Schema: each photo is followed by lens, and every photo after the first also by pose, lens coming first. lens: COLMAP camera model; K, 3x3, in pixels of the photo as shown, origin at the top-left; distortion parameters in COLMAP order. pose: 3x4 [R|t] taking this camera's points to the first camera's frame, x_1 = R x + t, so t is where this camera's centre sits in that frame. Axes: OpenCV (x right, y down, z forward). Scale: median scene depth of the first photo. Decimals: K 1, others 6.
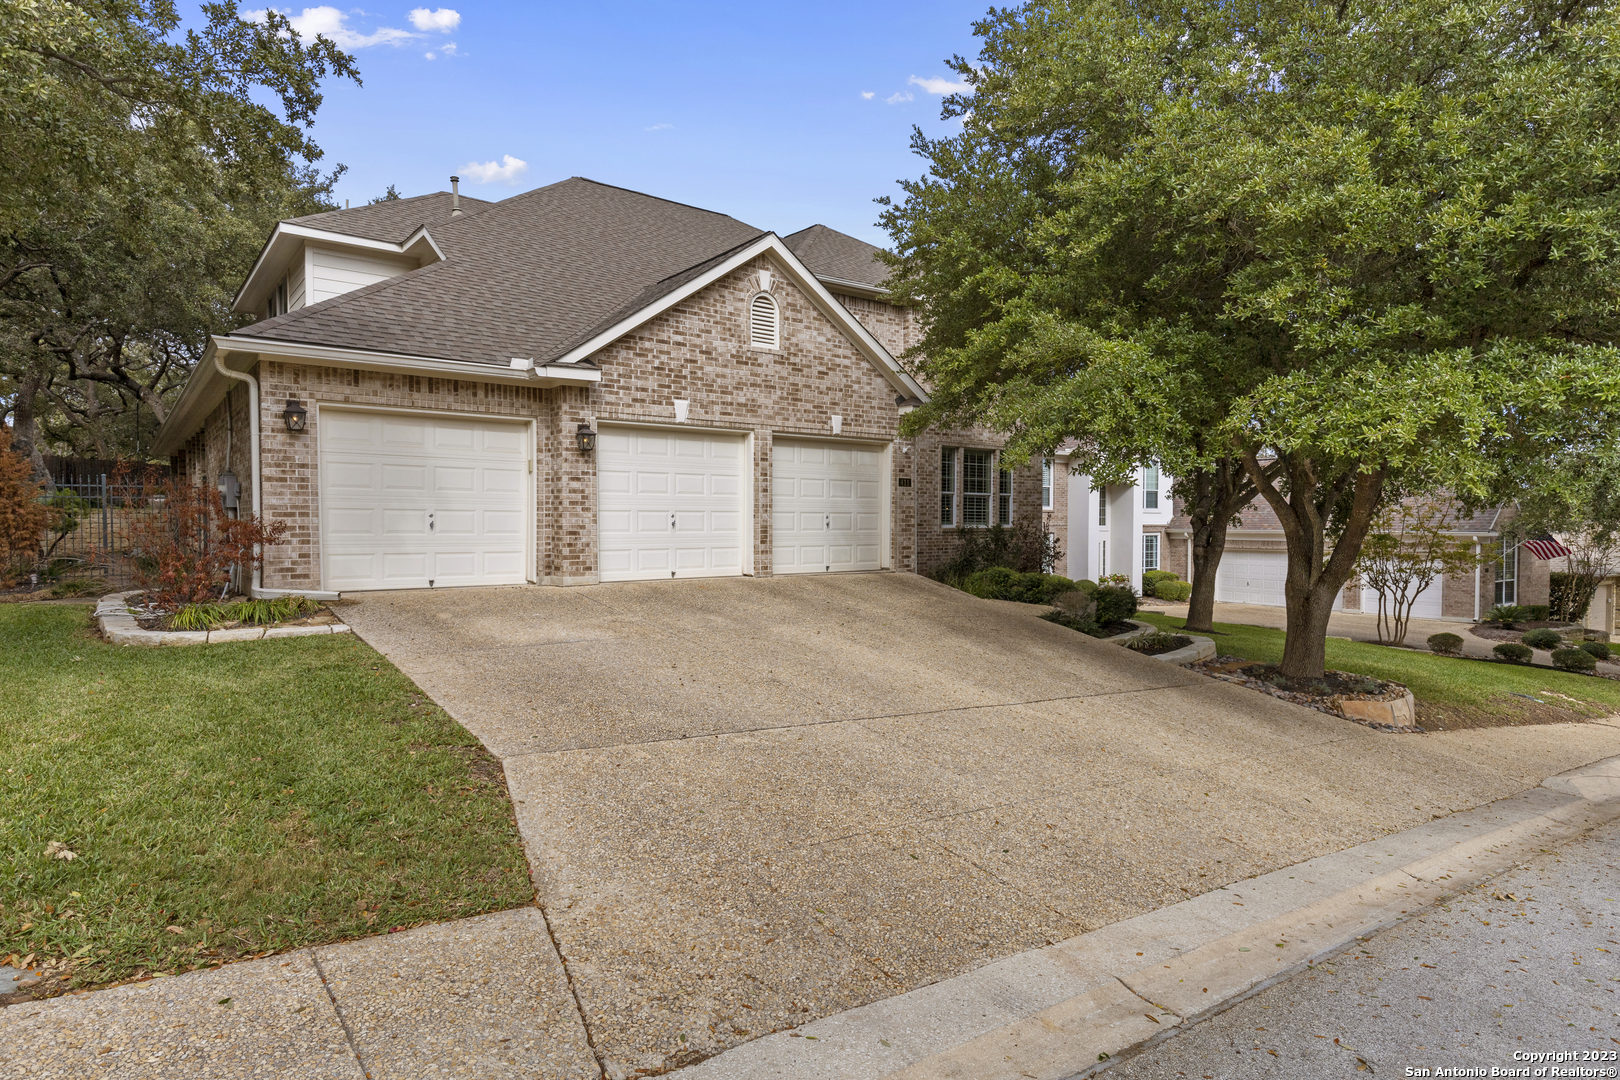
lens RADIAL K [[886.7, 0, 811.4], [0, 886.7, 539.9], [0, 0, 1]] dist [0.000897, 0.000025]
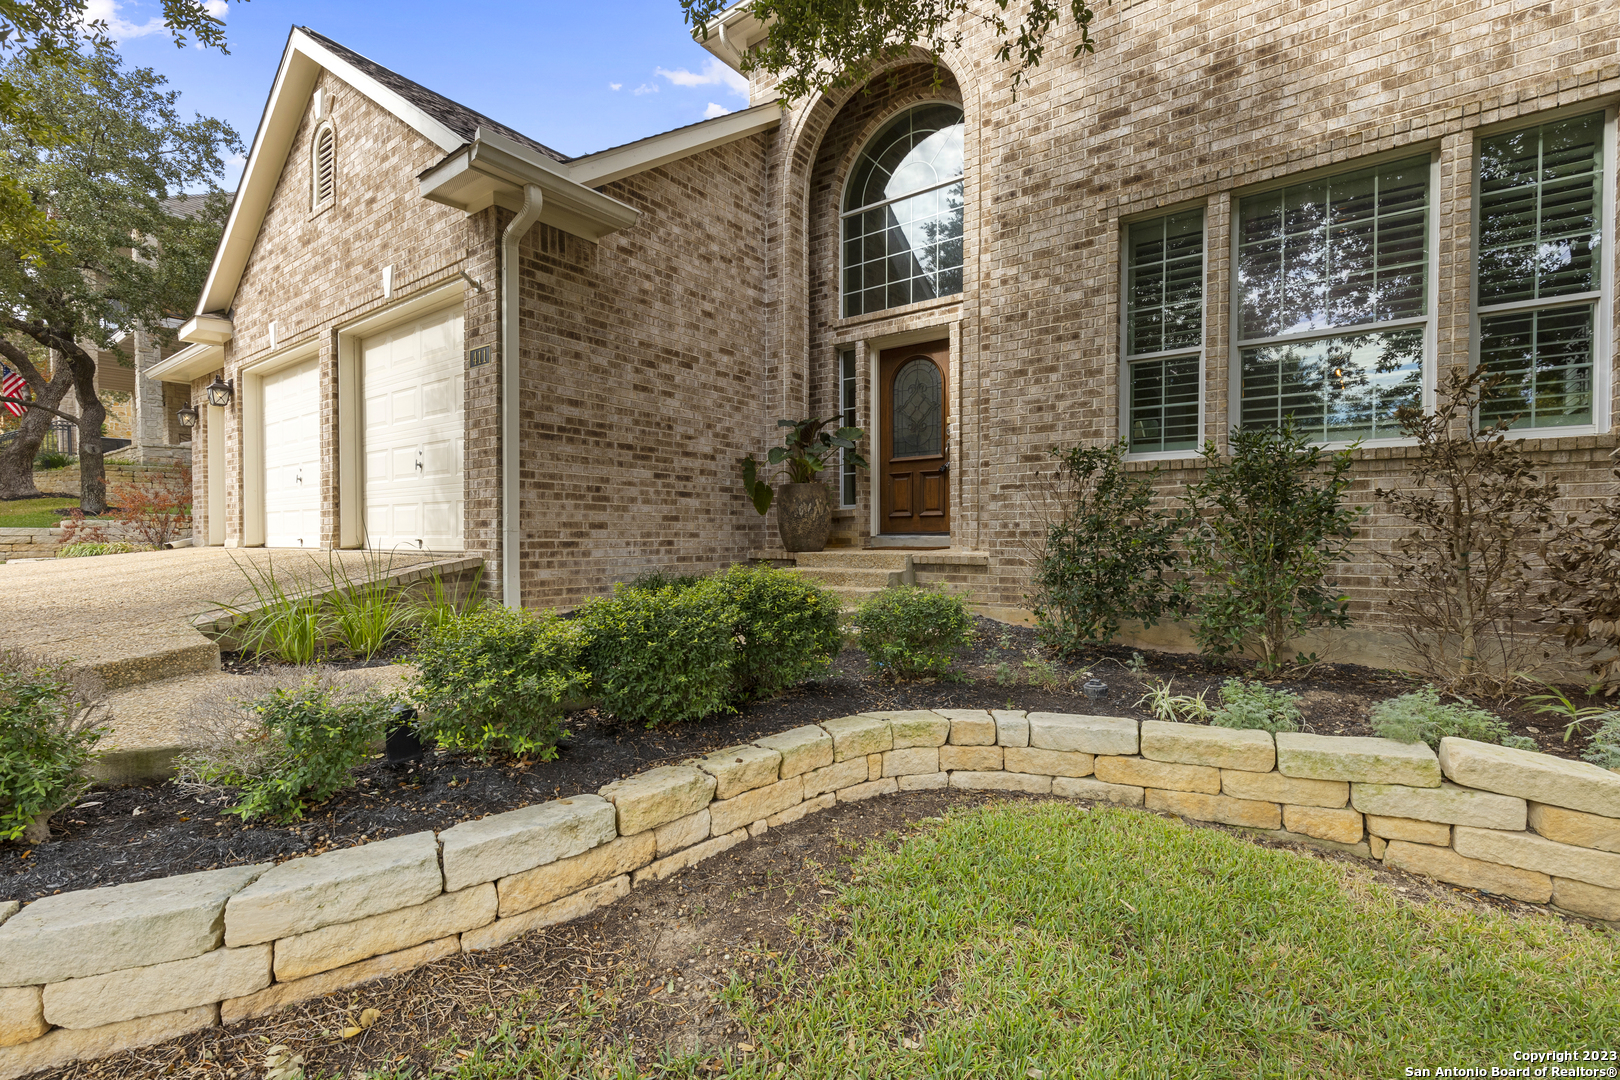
lens RADIAL K [[722.2, 0, 811.9], [0, 722.2, 548.4], [0, 0, 1]] dist [0.001540, 0.000271]
pose [[0.263783, 0.014255, -0.964477, 0.572286], [-0.018686, 0.999779, 0.009666, 0.028627], [0.964401, 0.015472, 0.263991, 1.214720]]
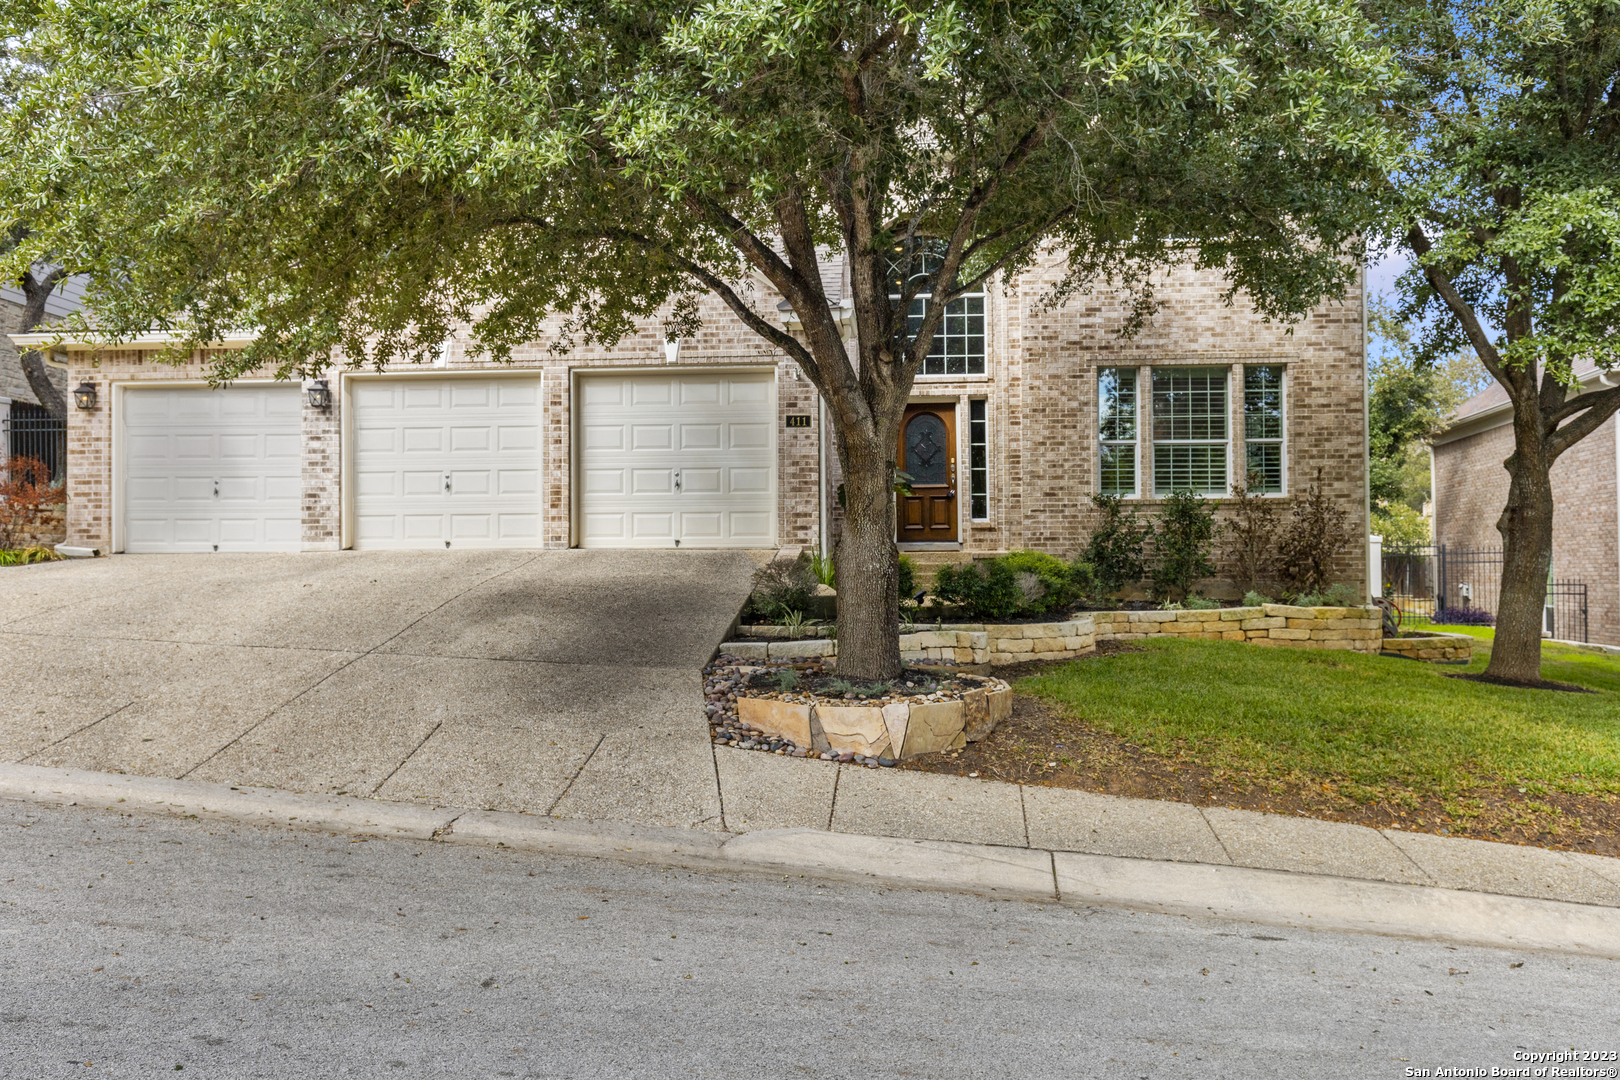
lens RADIAL K [[1352.1, 0, 812.2], [0, 1352.1, 544.6], [0, 0, 1]] dist [0.001443, -0.002094]
pose [[0.741189, -0.021630, -0.670947, 0.940198], [-0.006320, 0.999212, -0.039194, 0.084166], [0.671266, 0.033291, 0.740468, 0.253562]]
